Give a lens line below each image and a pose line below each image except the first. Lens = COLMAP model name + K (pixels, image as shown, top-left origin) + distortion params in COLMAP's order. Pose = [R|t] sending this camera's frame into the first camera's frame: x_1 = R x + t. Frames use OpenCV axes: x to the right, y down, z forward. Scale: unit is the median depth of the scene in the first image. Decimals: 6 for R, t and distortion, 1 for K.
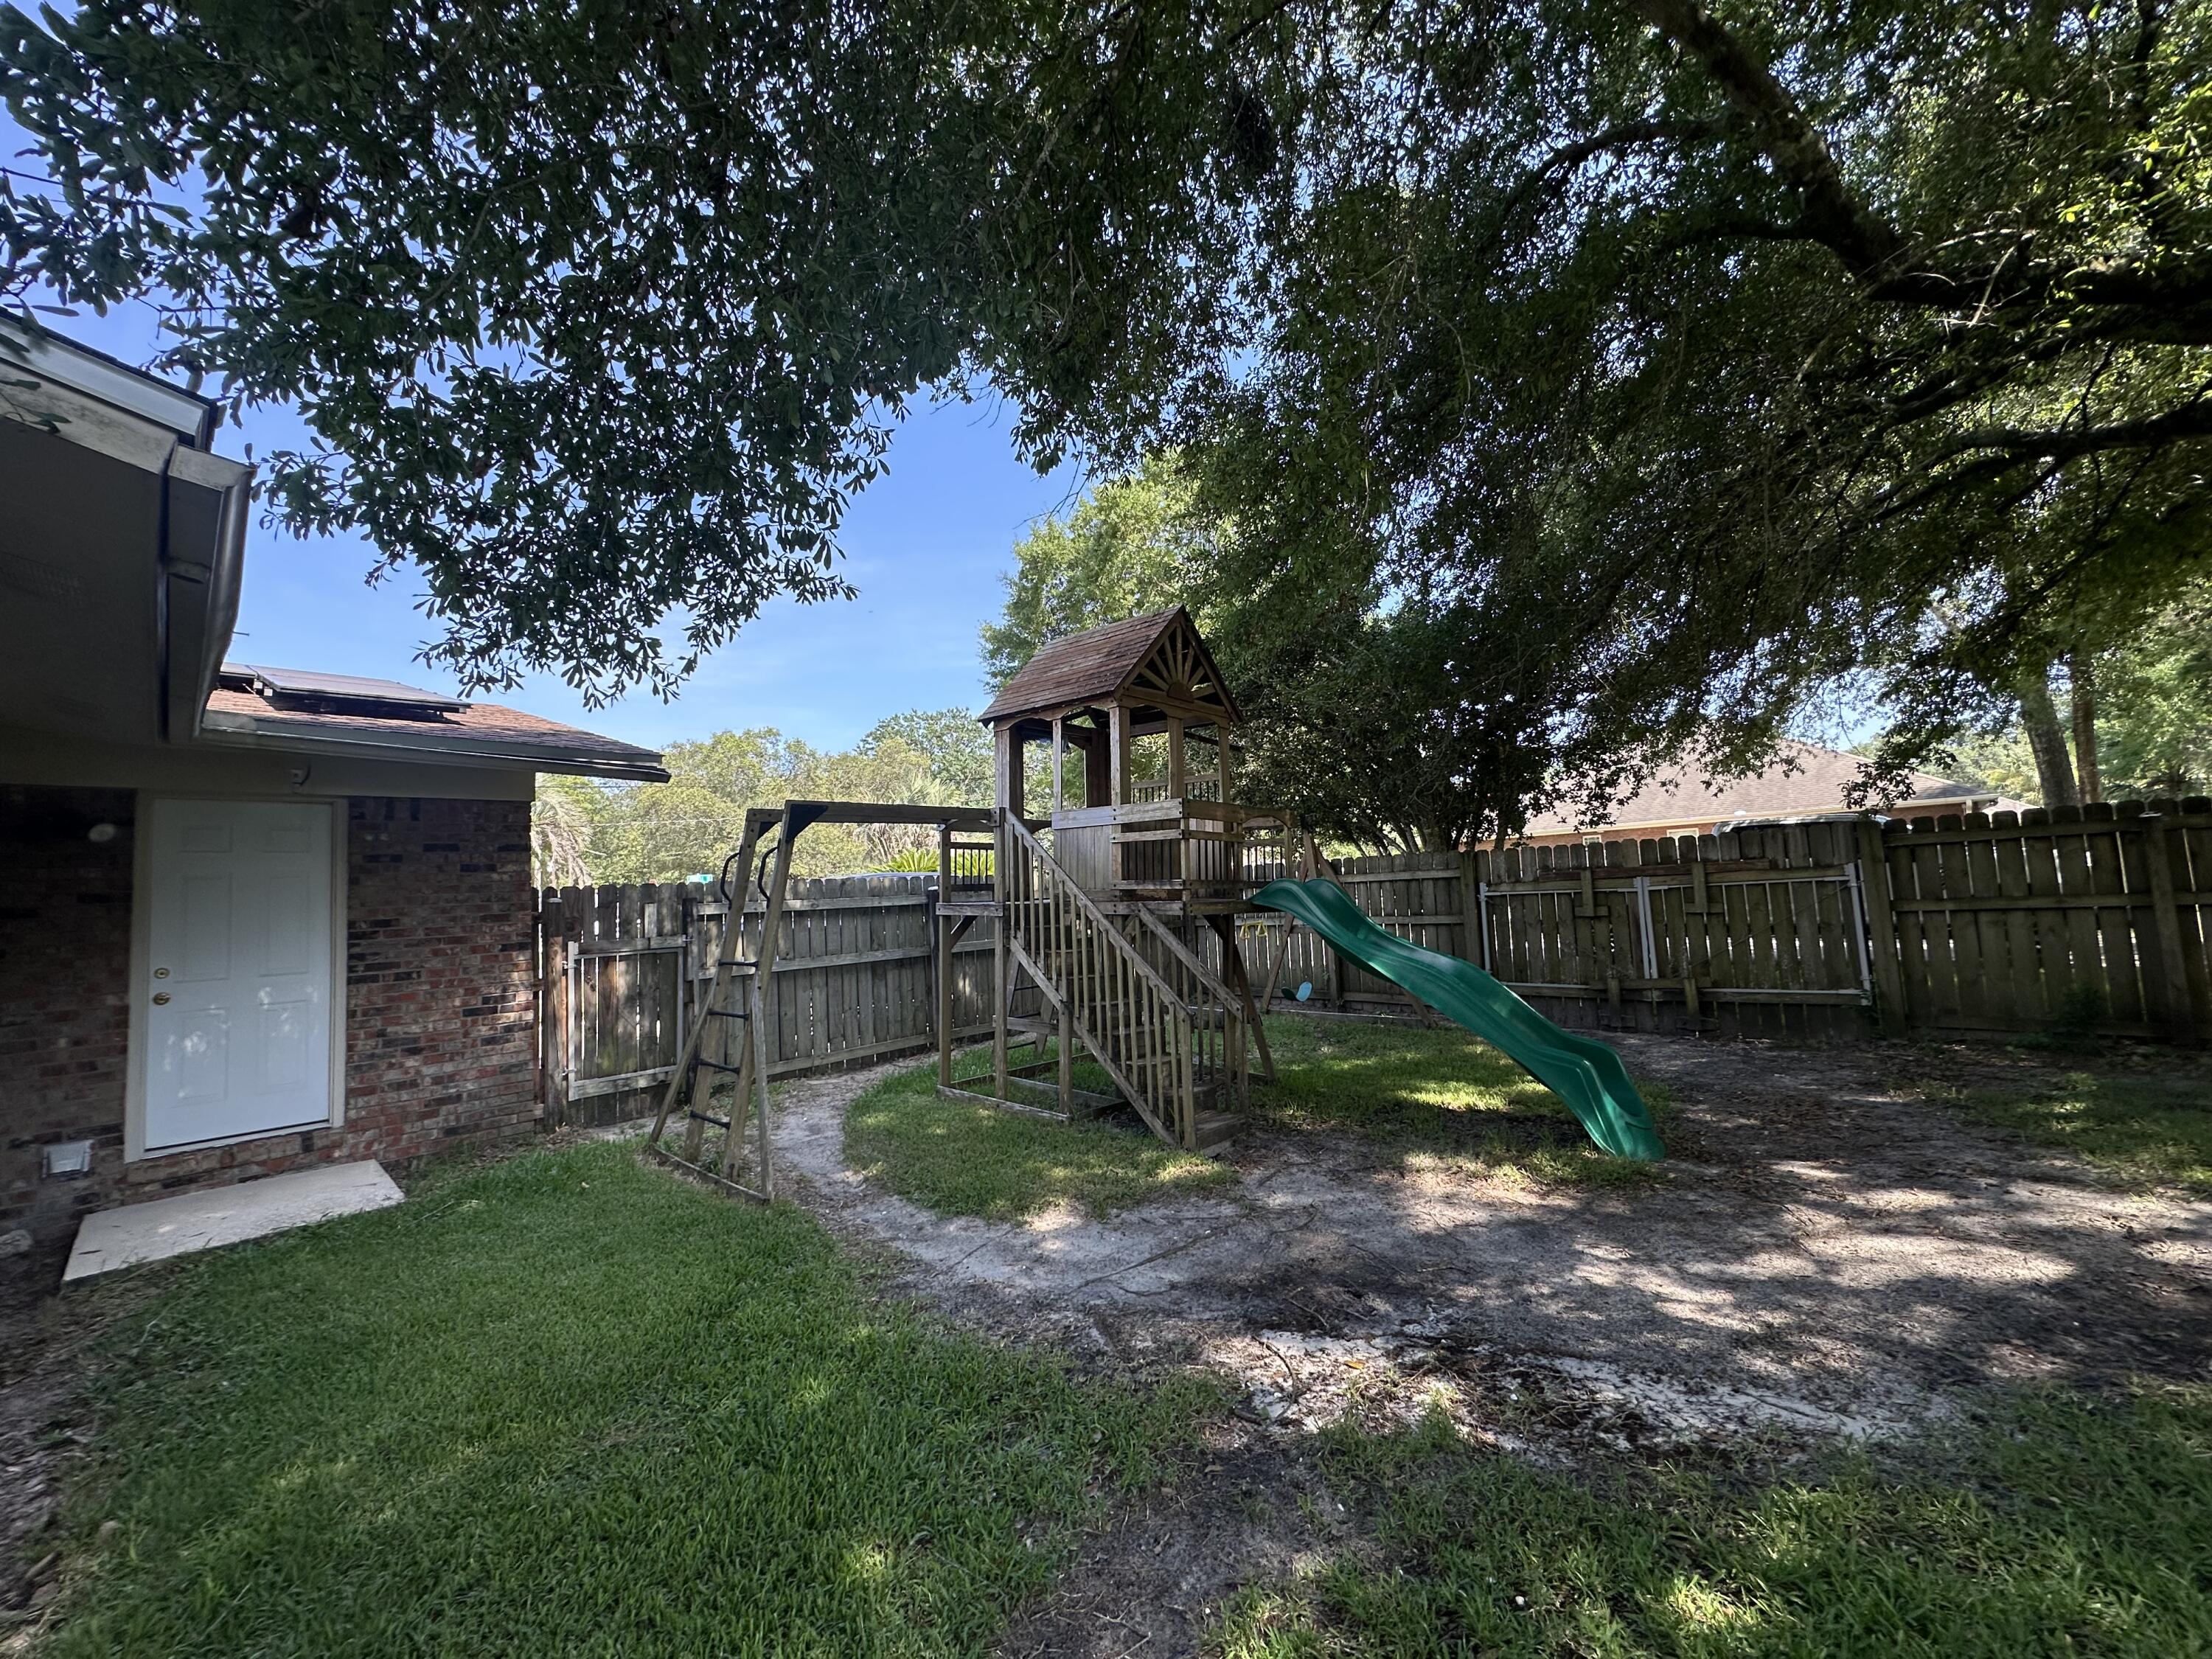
lens RADIAL K [[889.7, 0, 1100.4], [0, 889.7, 834.9], [0, 0, 1]] dist [-0.003294, 0.001188]
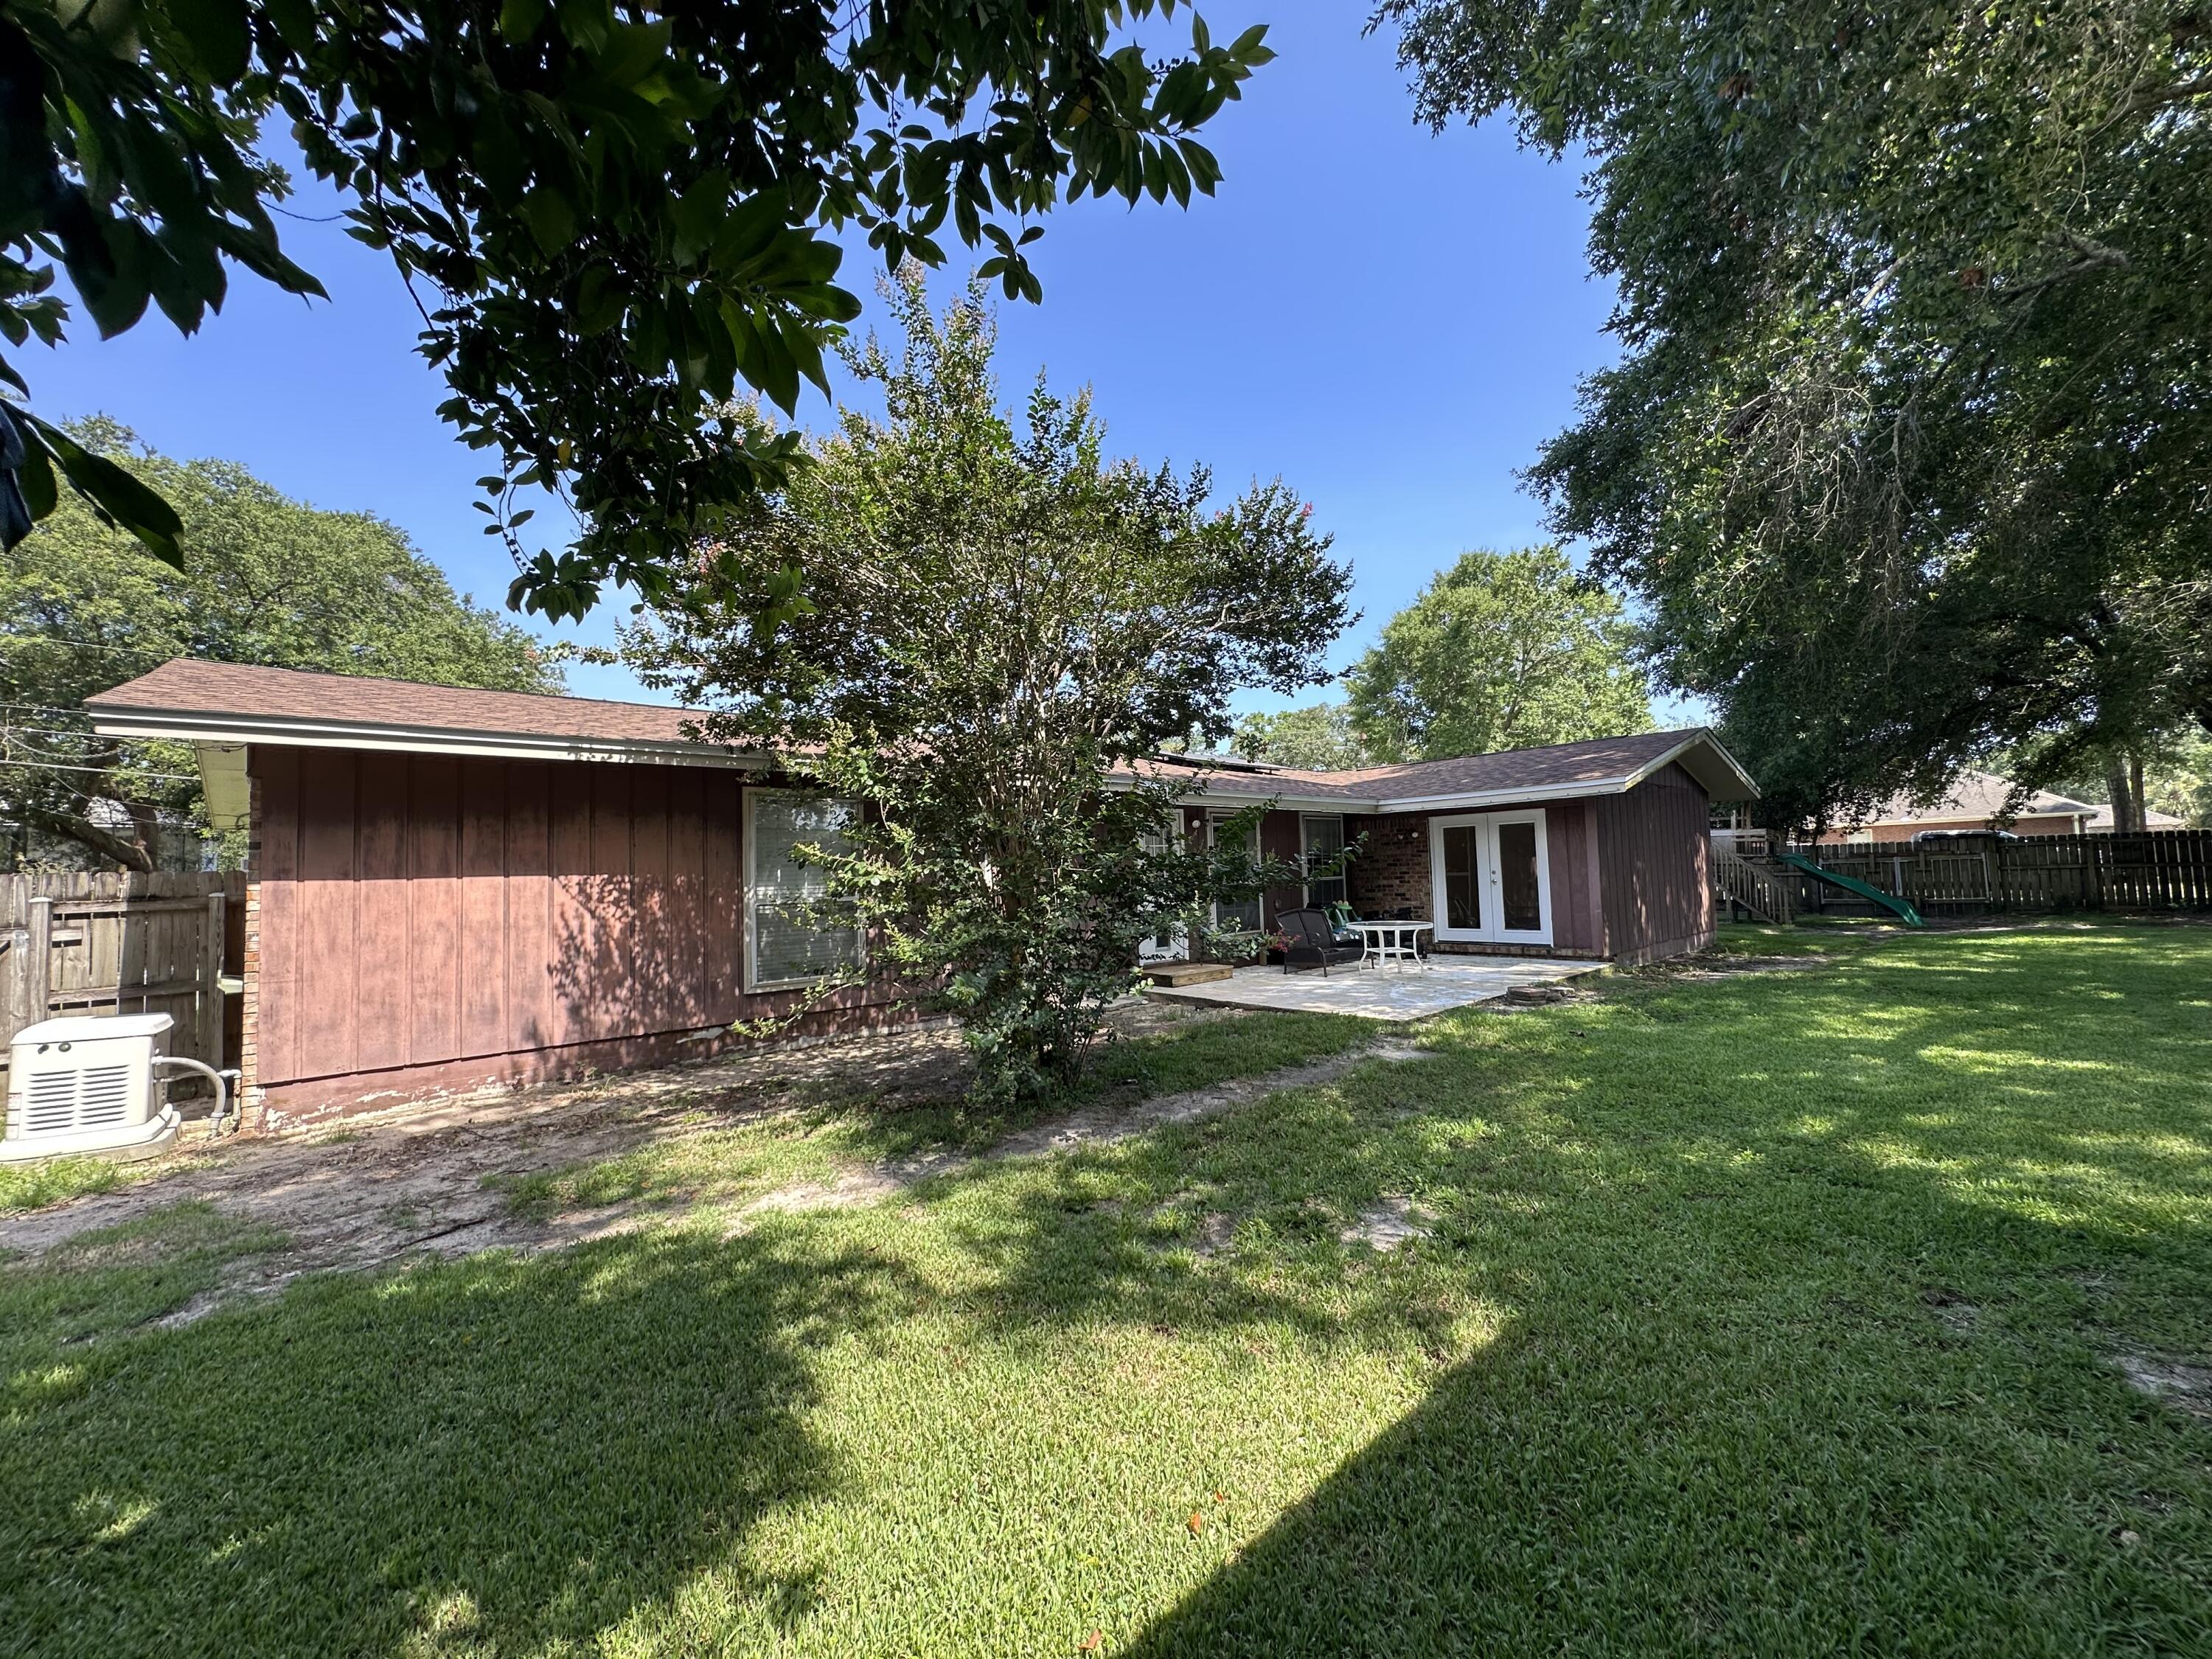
lens RADIAL K [[889.7, 0, 1108.0], [0, 889.7, 827.8], [0, 0, 1]] dist [-0.003294, 0.001188]
pose [[0.995457, 0.024759, -0.091938, -0.901197], [-0.022487, 0.999418, 0.025670, -0.033422], [0.092520, -0.023486, 0.995434, -1.122177]]
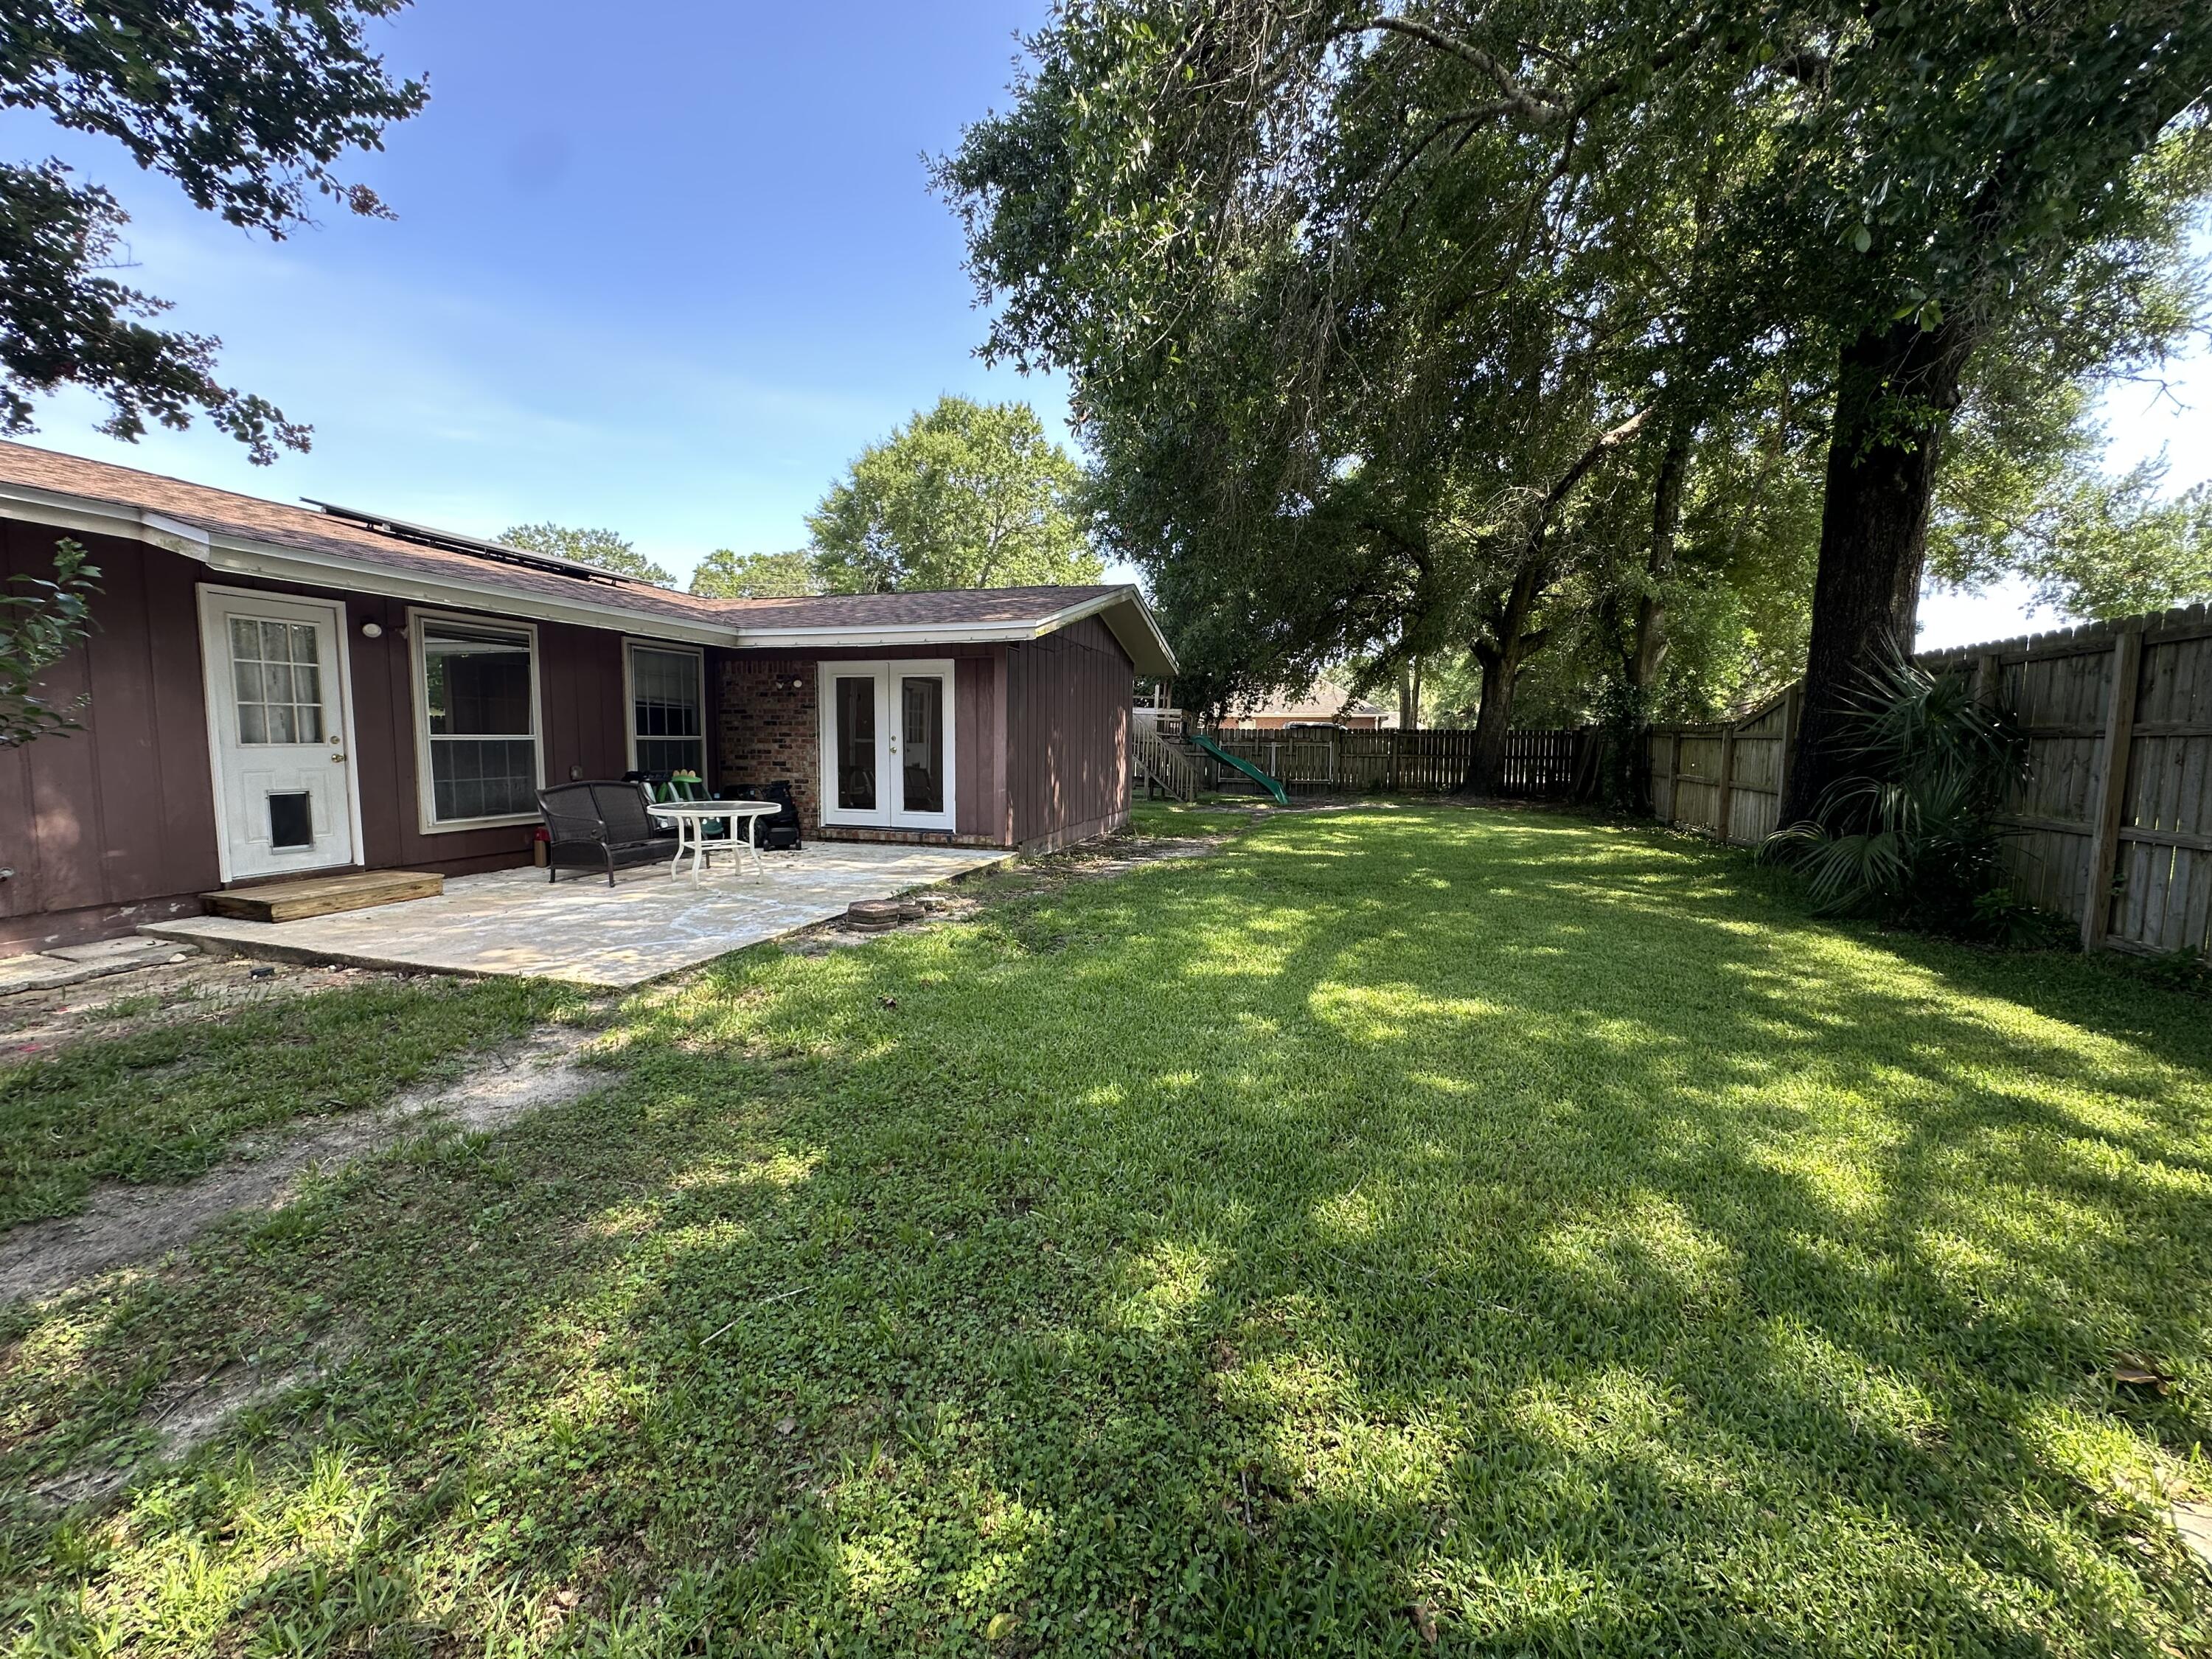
lens RADIAL K [[889.7, 0, 1099.7], [0, 889.7, 829.3], [0, 0, 1]] dist [-0.003294, 0.001188]
pose [[0.896816, 0.027070, 0.441575, -0.741848], [-0.099163, 0.985030, 0.141008, -0.017235], [-0.431147, -0.170246, 0.886075, -0.876803]]
